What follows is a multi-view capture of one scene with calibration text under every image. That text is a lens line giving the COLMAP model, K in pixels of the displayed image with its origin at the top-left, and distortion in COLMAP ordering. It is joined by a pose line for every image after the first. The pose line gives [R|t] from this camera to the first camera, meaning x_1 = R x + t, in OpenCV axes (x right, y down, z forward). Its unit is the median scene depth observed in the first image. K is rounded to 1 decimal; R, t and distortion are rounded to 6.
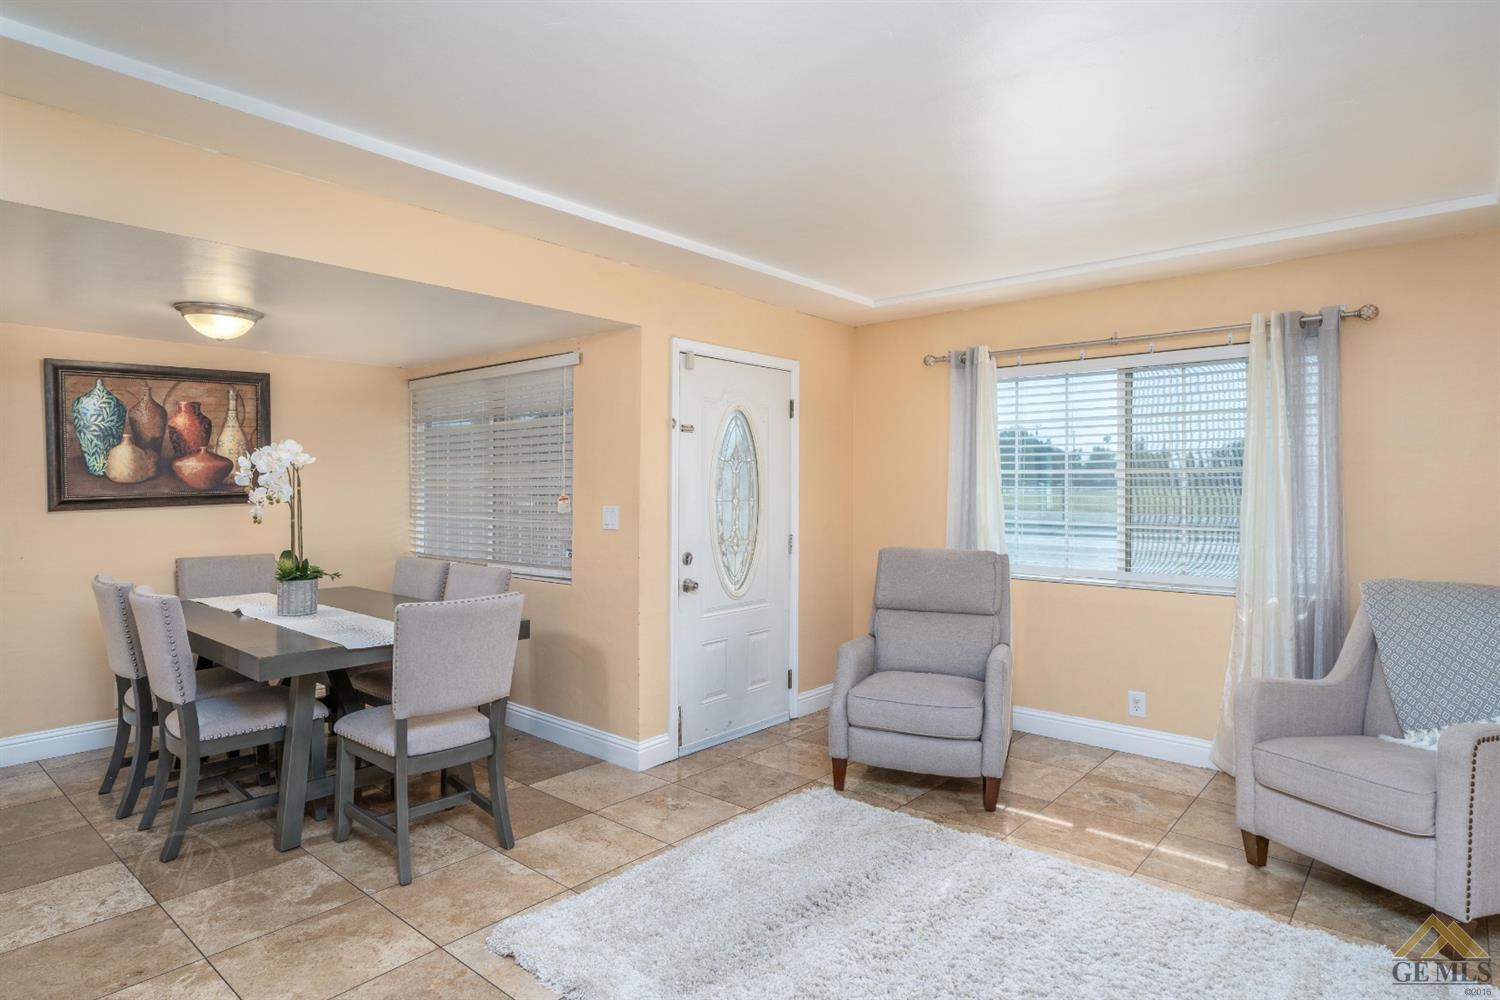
lens RADIAL K [[810.0, 0, 755.6], [0, 810.0, 496.3], [0, 0, 1]] dist [0.015688, -0.000637]
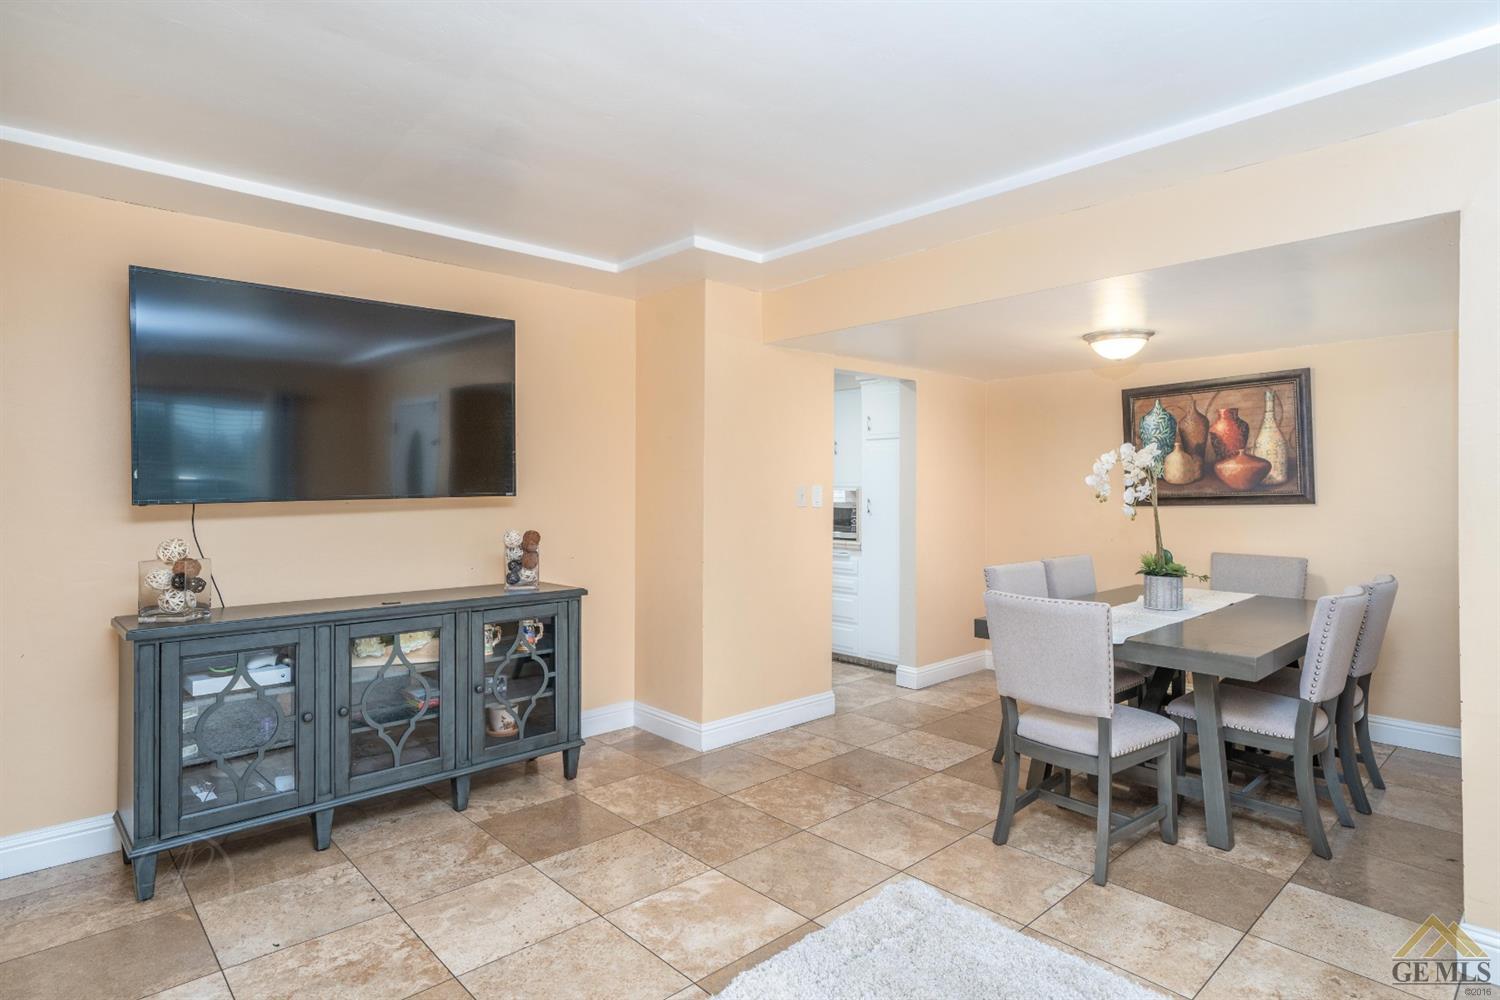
lens RADIAL K [[810.0, 0, 755.6], [0, 810.0, 496.3], [0, 0, 1]] dist [0.015688, -0.000637]
pose [[-0.103207, 0.010065, -0.994609, 0.451585], [-0.015191, 0.999816, 0.011694, -0.003040], [0.994544, 0.016316, -0.103035, 0.501949]]
